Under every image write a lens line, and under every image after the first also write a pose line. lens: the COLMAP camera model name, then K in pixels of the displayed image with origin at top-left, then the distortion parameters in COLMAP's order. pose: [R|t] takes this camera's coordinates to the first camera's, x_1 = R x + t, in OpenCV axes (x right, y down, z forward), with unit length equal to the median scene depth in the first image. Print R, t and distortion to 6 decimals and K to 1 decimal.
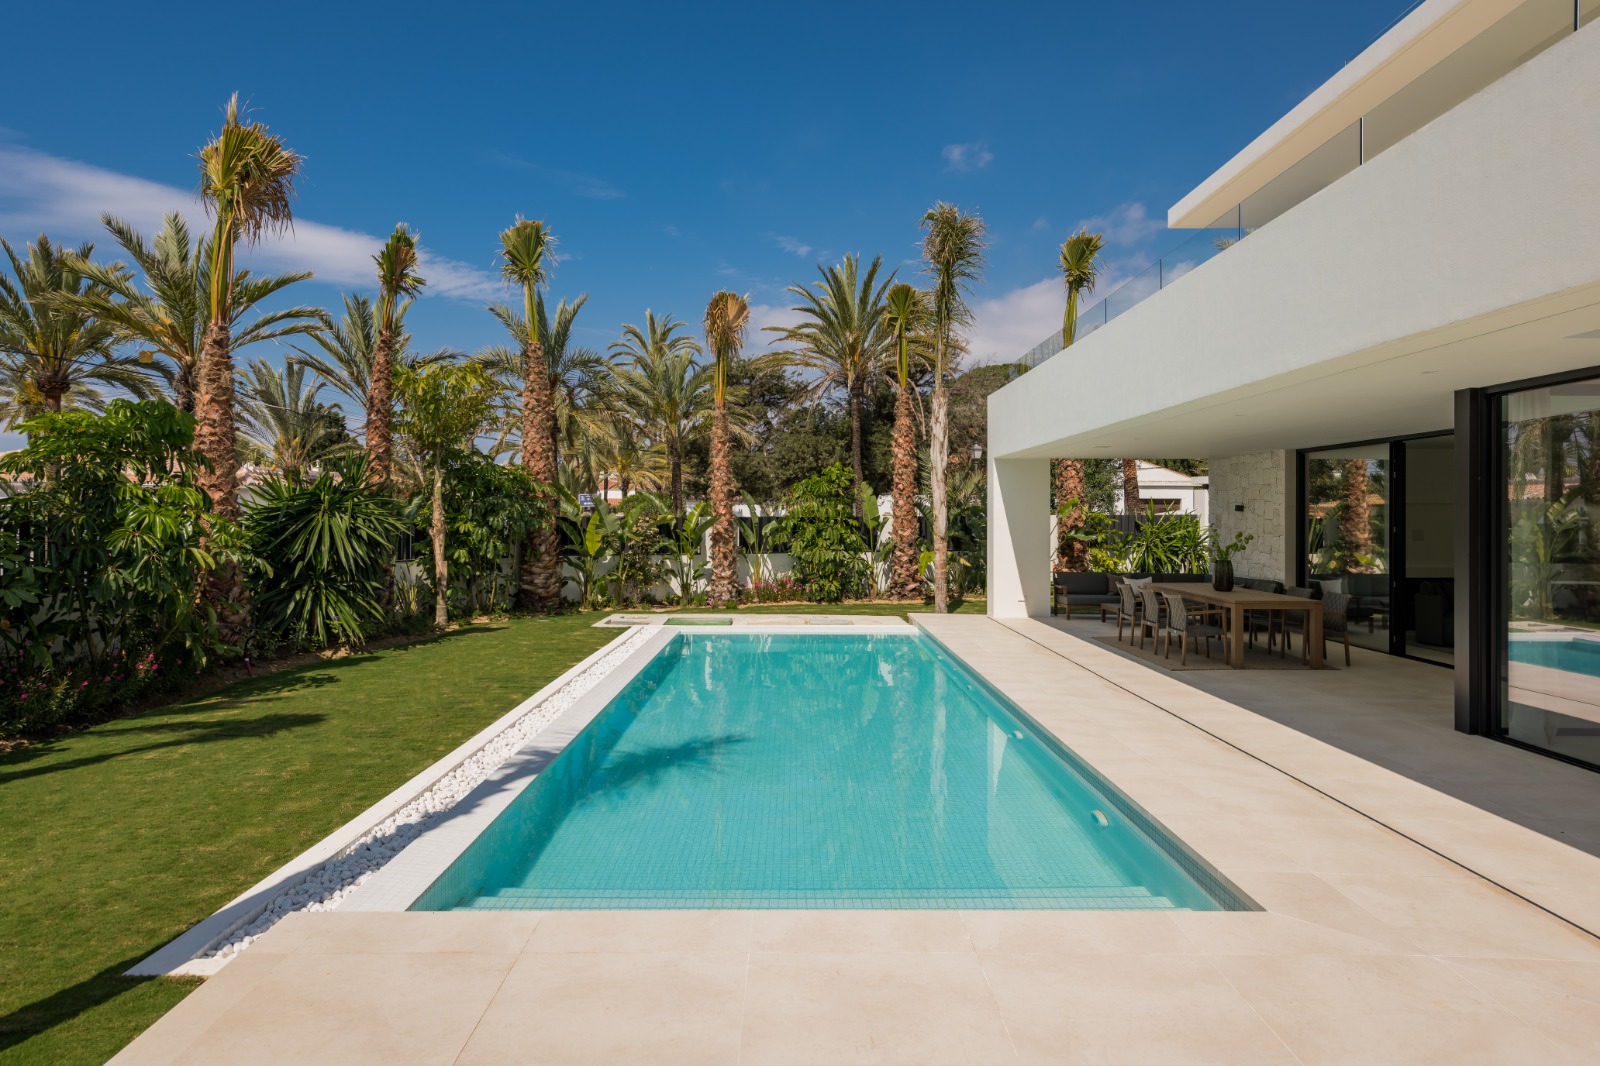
lens RADIAL K [[973.5, 0, 799.4], [0, 973.5, 538.3], [0, 0, 1]] dist [-0.003919, -0.000738]
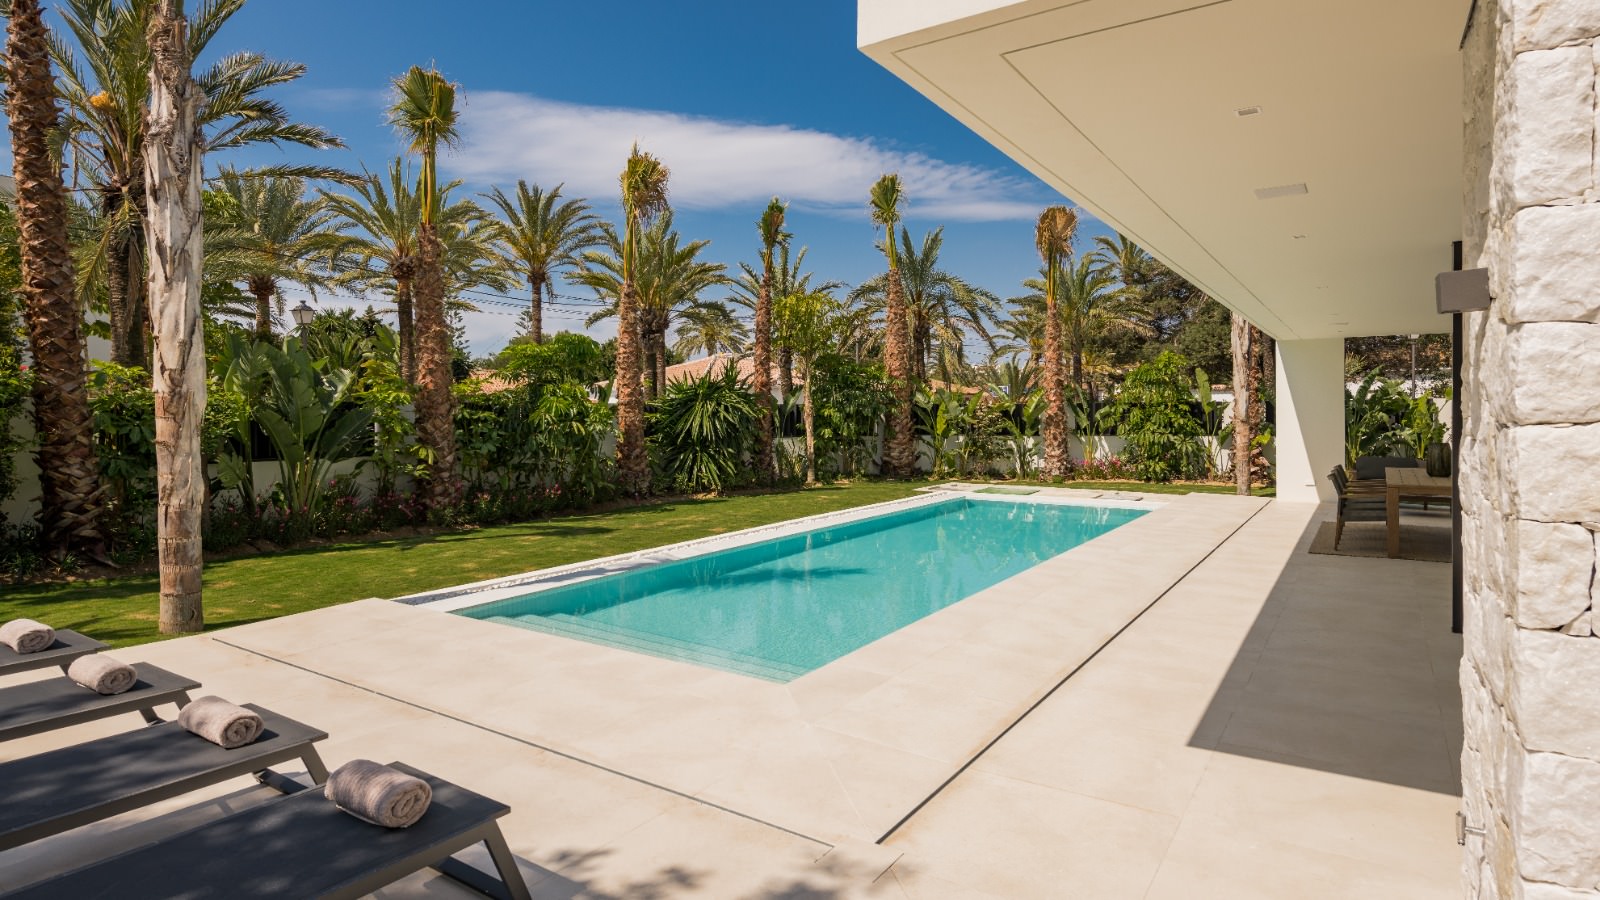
lens RADIAL K [[837.3, 0, 798.2], [0, 837.3, 434.2], [0, 0, 1]] dist [0.002271, 0.000388]
pose [[0.826891, 0.011142, -0.562252, 0.240210], [-0.006360, 0.999925, 0.010462, 0.006305], [0.562326, -0.005075, 0.826900, 0.012506]]
